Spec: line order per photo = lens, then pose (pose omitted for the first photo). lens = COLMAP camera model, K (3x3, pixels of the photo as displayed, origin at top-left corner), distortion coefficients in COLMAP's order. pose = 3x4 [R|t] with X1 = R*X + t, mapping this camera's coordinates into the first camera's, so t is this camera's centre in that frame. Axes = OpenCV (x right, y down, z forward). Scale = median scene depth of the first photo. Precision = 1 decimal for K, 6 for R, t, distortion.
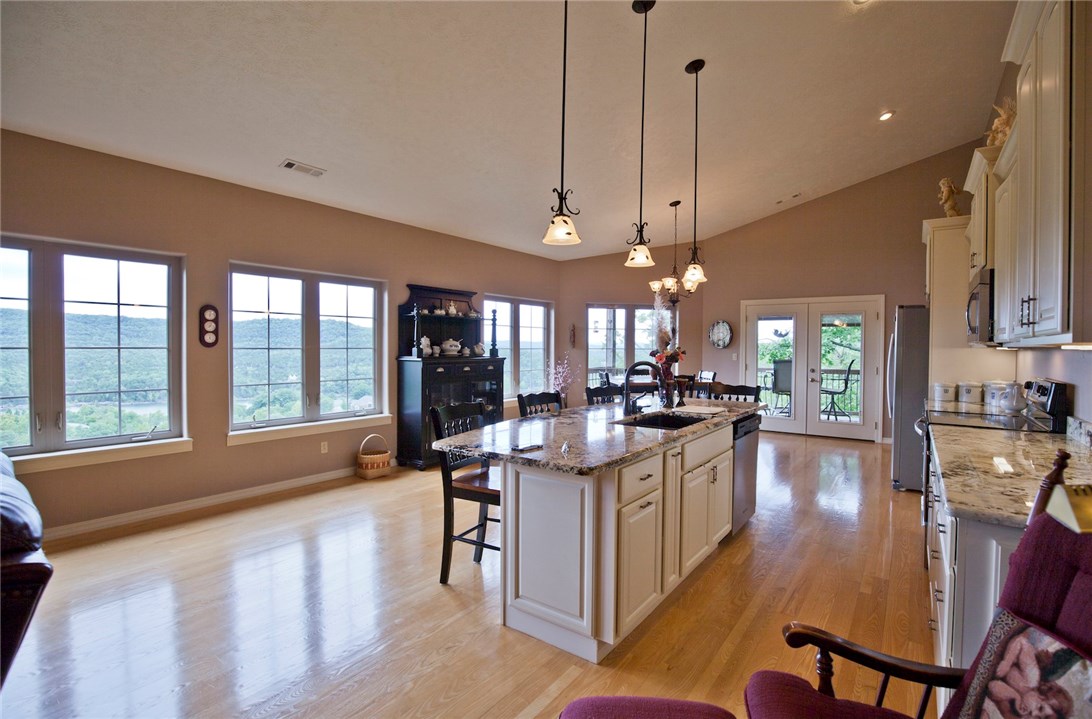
lens RADIAL K [[501.3, 0, 557.9], [0, 501.3, 355.4], [0, 0, 1]] dist [-0.029476, 0.000360]
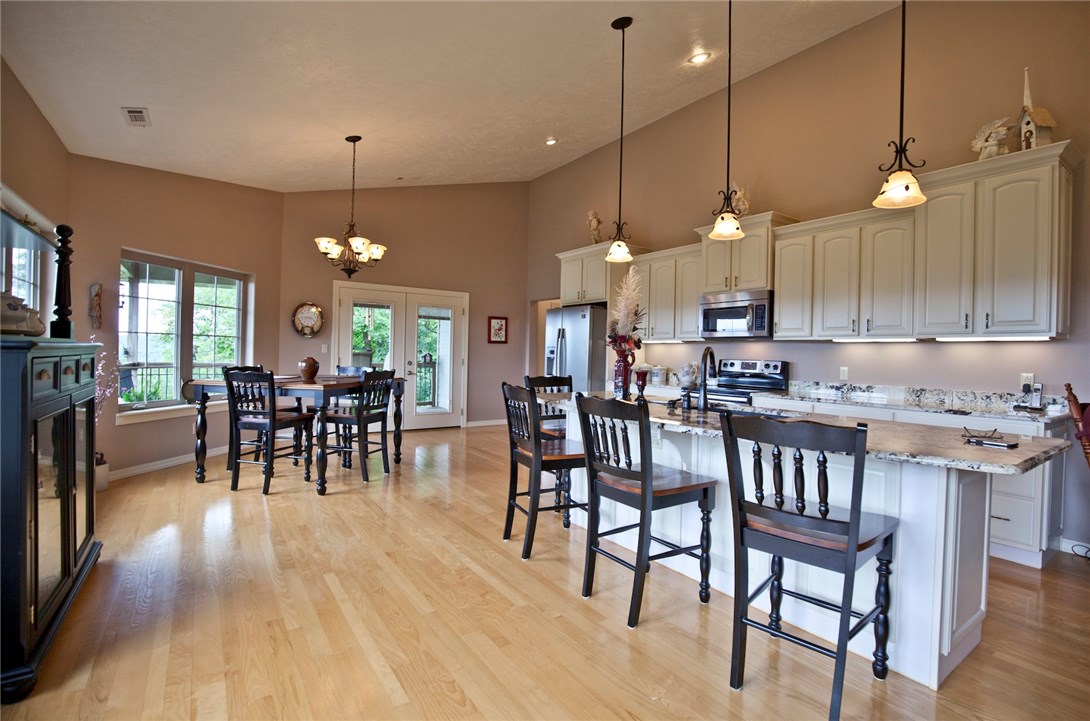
lens RADIAL K [[500.3, 0, 552.7], [0, 500.3, 355.1], [0, 0, 1]] dist [-0.029476, 0.000360]
pose [[0.324951, -0.005506, 0.945715, -0.340946], [-0.000216, 0.999983, 0.005896, 0.010001], [-0.945731, -0.002121, 0.324945, 0.457504]]
